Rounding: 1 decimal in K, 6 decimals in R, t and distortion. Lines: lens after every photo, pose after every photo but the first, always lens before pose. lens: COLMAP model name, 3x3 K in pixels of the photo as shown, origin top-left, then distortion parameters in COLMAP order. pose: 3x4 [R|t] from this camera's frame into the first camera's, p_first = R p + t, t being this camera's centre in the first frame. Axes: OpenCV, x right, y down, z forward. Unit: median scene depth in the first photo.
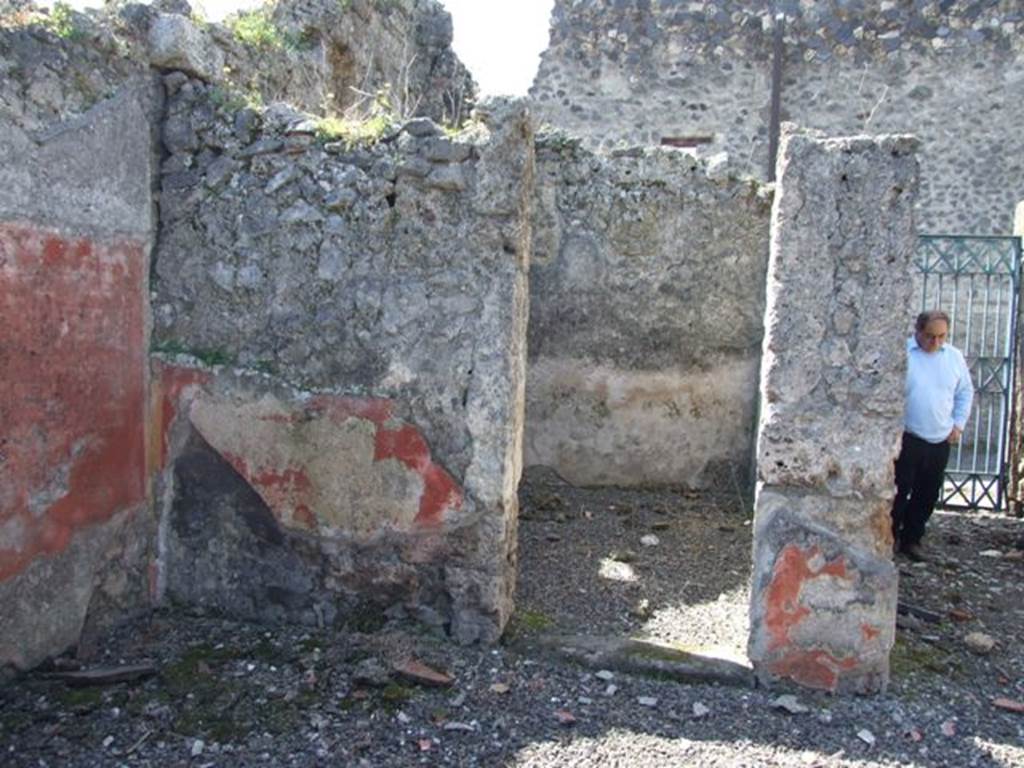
lens RADIAL K [[825.2, 0, 512.0], [0, 825.2, 384.0], [0, 0, 1]] dist [-0.062756, 0.056166]
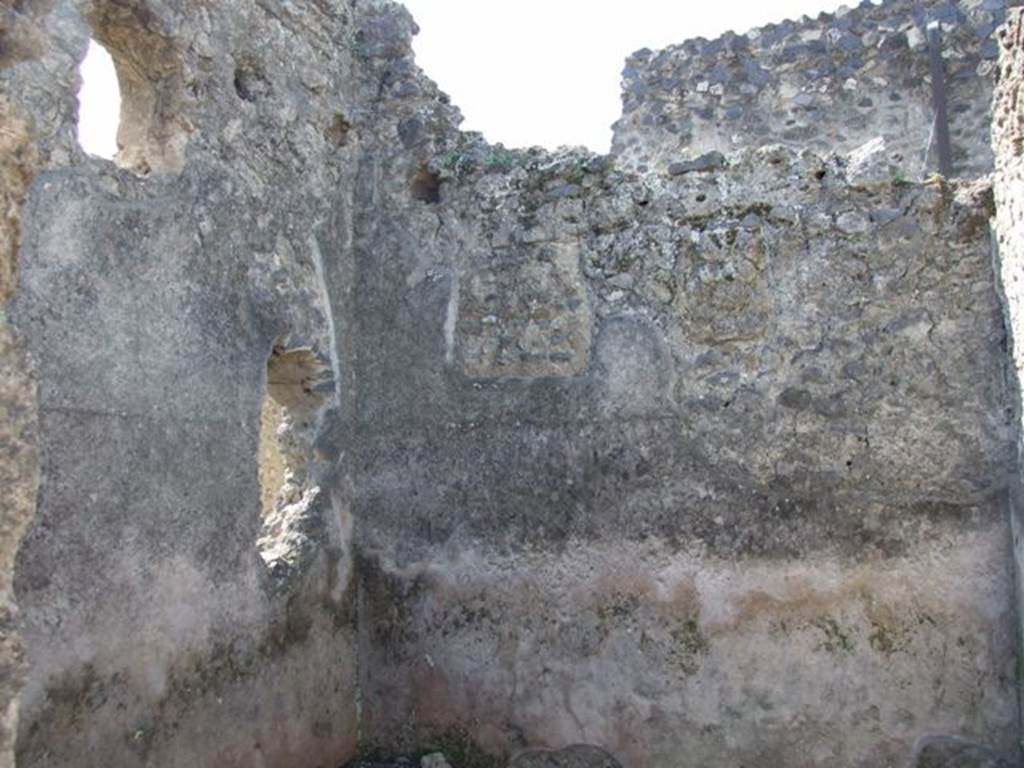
lens RADIAL K [[825.2, 0, 512.0], [0, 825.2, 384.0], [0, 0, 1]] dist [-0.062756, 0.056166]
pose [[0.980552, -0.080301, -0.179081, 0.104454], [0.046972, 0.981967, -0.183126, -0.037201], [0.190557, 0.171153, 0.966641, 0.453941]]
